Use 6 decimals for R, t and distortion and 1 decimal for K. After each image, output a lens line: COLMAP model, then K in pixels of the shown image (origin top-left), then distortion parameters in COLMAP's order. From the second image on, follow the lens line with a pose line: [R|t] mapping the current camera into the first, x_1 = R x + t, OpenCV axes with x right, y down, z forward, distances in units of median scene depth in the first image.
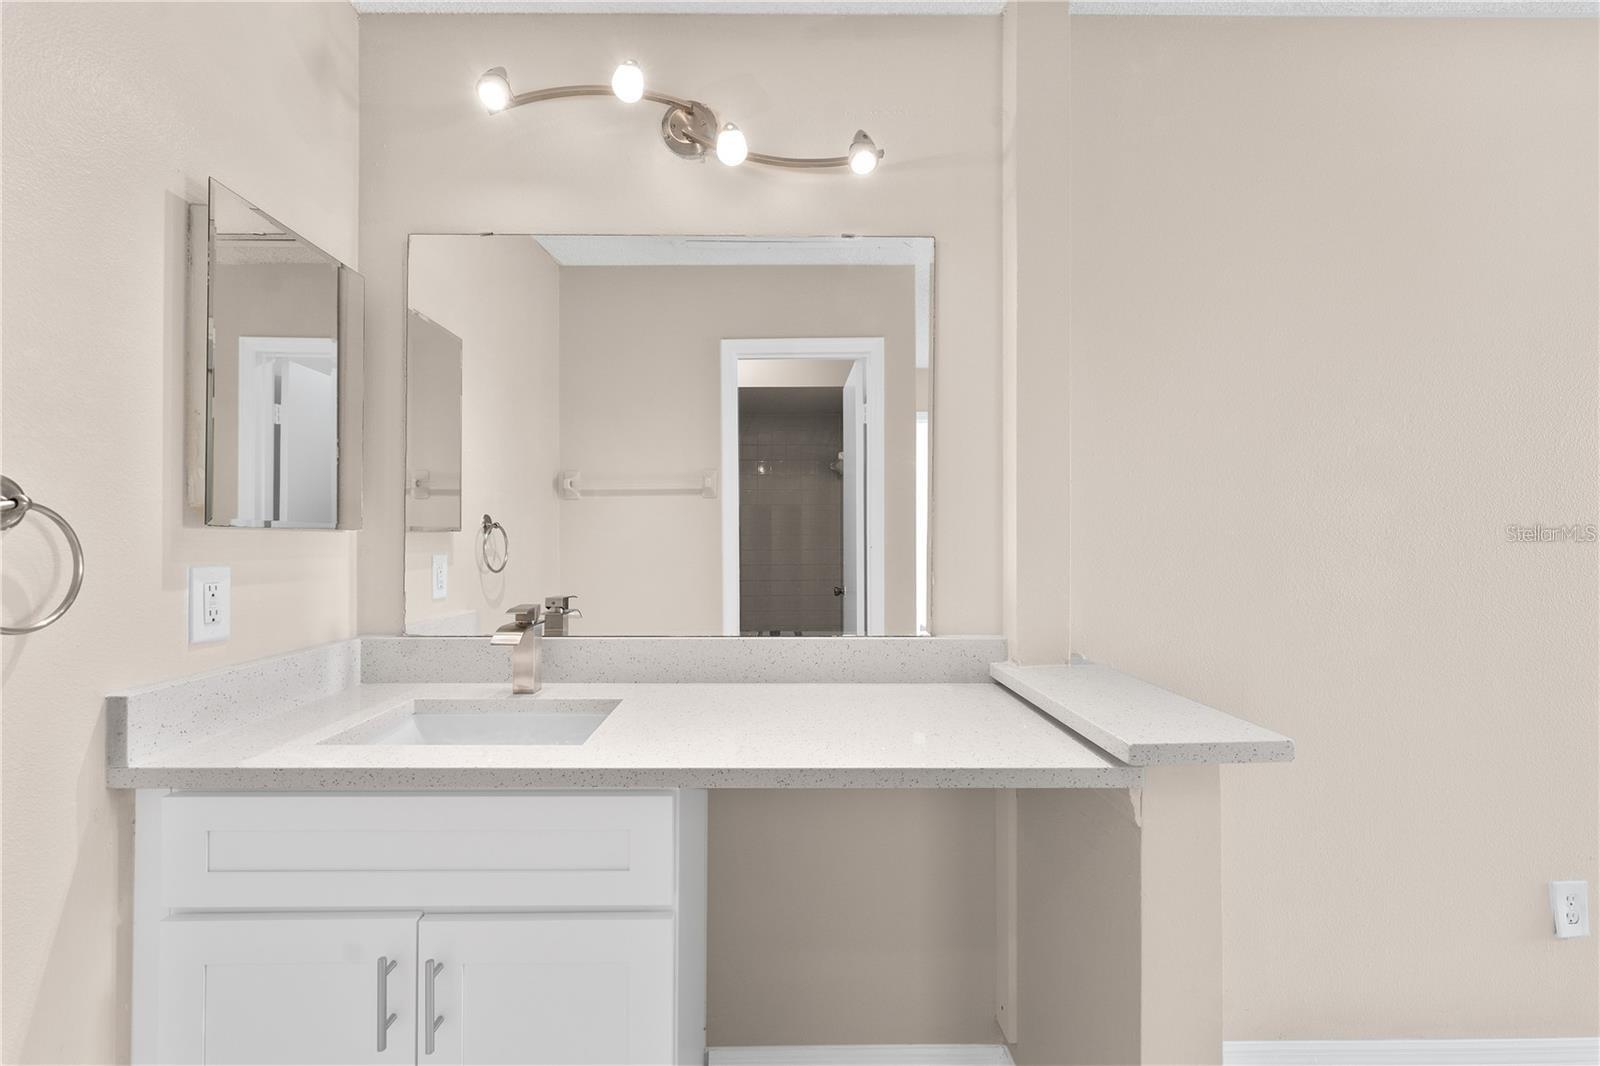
lens RADIAL K [[654.2, 0, 799.7], [0, 654.2, 538.2], [0, 0, 1]] dist [-0.001849, -0.000140]
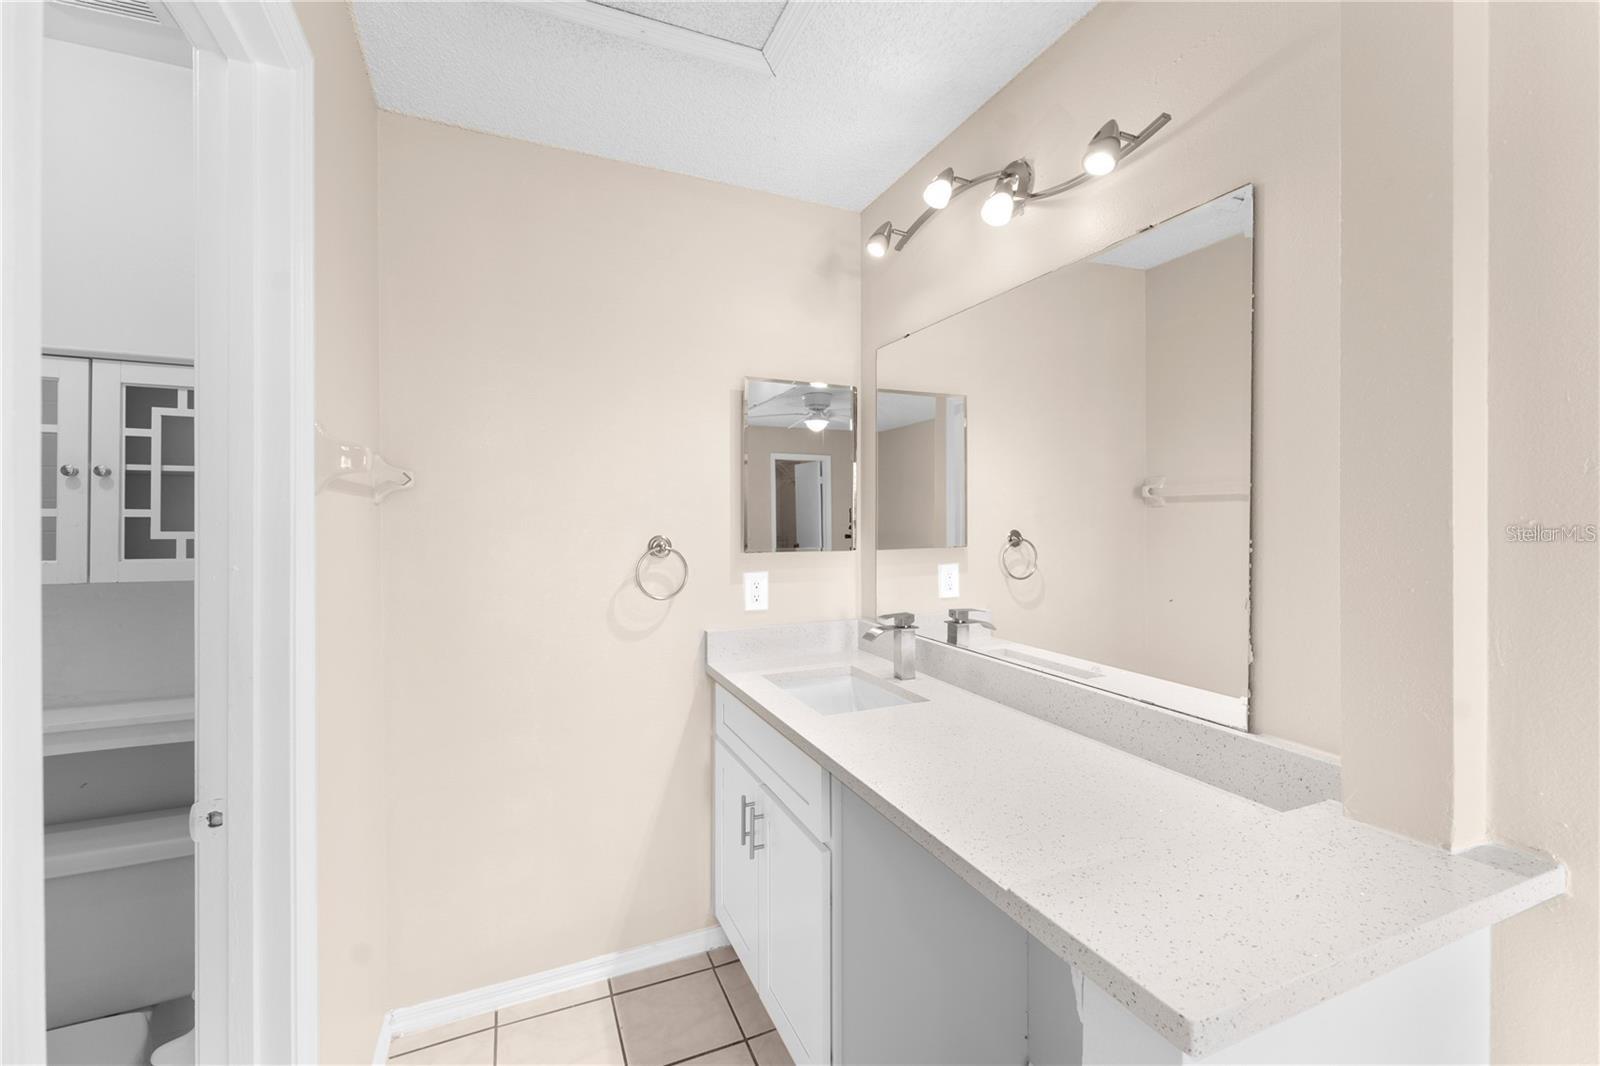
lens RADIAL K [[670.8, 0, 803.3], [0, 670.8, 510.7], [0, 0, 1]] dist [-0.001567, -0.000386]
pose [[0.383980, -0.005133, -0.923327, 0.742389], [-0.000089, 0.999984, -0.005596, -0.096187], [0.923341, 0.002231, 0.383974, 0.273203]]
